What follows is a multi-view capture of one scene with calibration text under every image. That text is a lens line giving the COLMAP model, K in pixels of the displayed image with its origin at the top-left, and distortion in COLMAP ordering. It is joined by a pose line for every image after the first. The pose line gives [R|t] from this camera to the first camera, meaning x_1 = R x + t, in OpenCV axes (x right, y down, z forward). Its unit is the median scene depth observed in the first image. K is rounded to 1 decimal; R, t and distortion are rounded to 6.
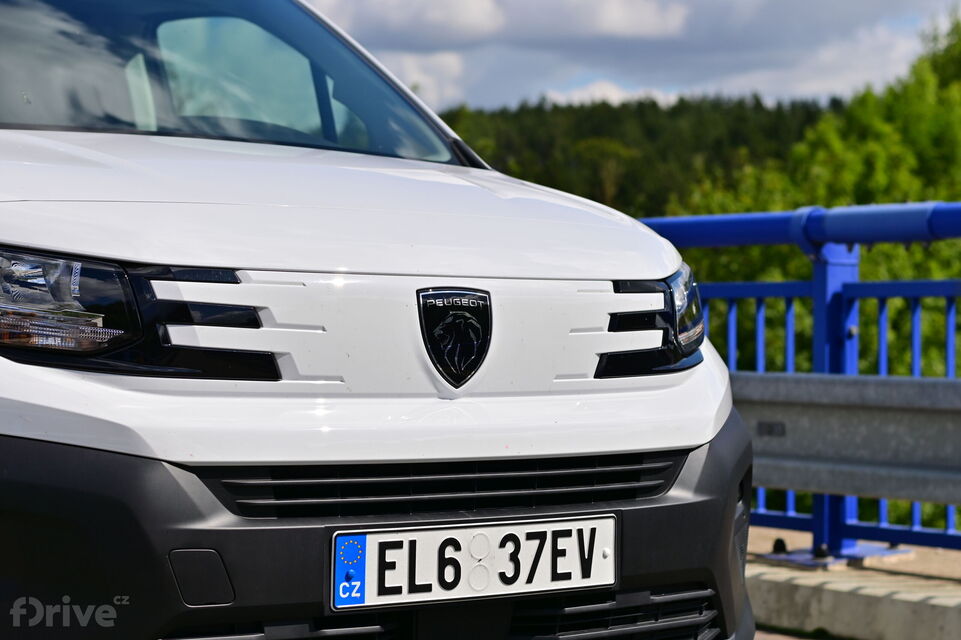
lens RADIAL K [[2135.8, 0, 486.0], [0, 2135.8, 322.6], [0, 0, 1]] dist [-0.017952, 0.000000]
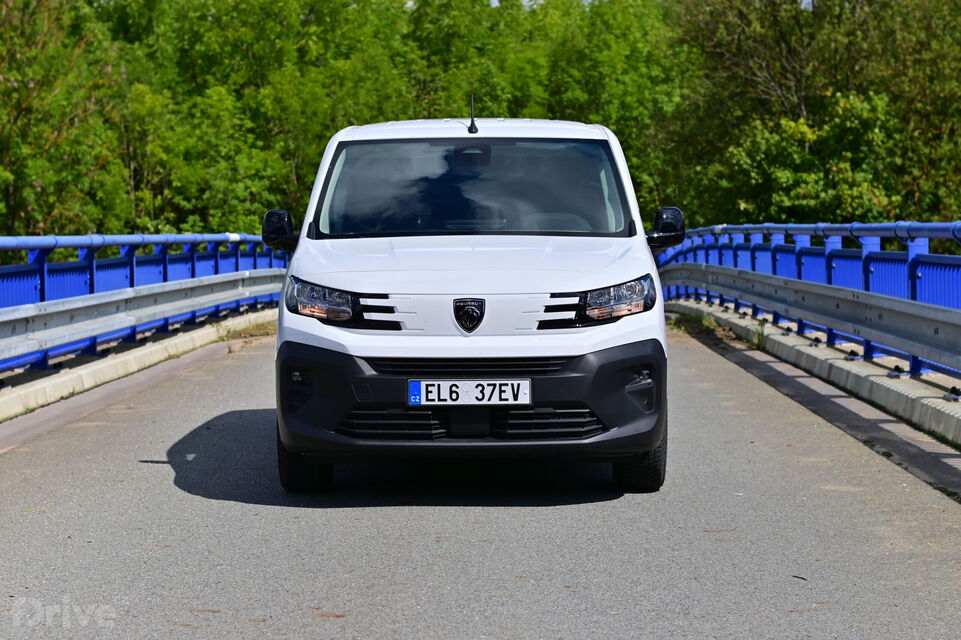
lens RADIAL K [[2135.8, 0, 487.3], [0, 2135.8, 323.3], [0, 0, 1]] dist [-0.017952, 0.000000]
pose [[0.788346, 0.012113, -0.615113, 1.826574], [0.015524, 0.999096, 0.039571, -0.099174], [0.615036, -0.040745, 0.787445, -1.294884]]
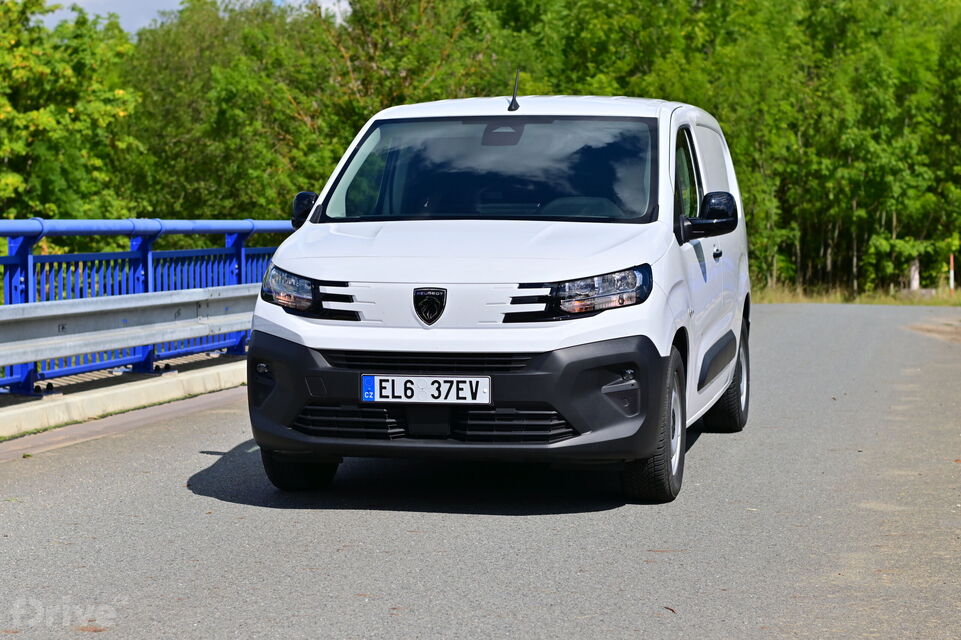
lens RADIAL K [[2135.8, 0, 478.0], [0, 2135.8, 316.0], [0, 0, 1]] dist [-0.017952, 0.000000]
pose [[0.642199, 0.025222, -0.766123, 2.119990], [0.007035, 0.999222, 0.038794, -0.086198], [0.766505, -0.030303, 0.641523, -0.685110]]
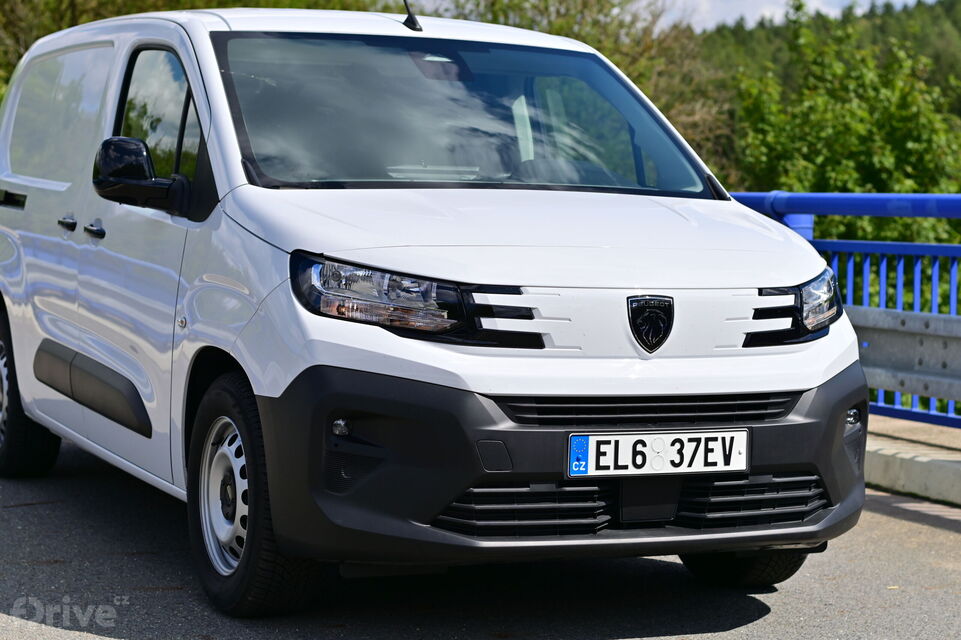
lens RADIAL K [[2135.8, 0, 479.6], [0, 2135.8, 321.6], [0, 0, 1]] dist [-0.017952, 0.000000]
pose [[0.972921, 0.025461, -0.229730, 0.254345], [-0.013288, 0.998432, 0.054384, -0.089603], [0.230754, -0.049859, 0.971734, -0.732179]]
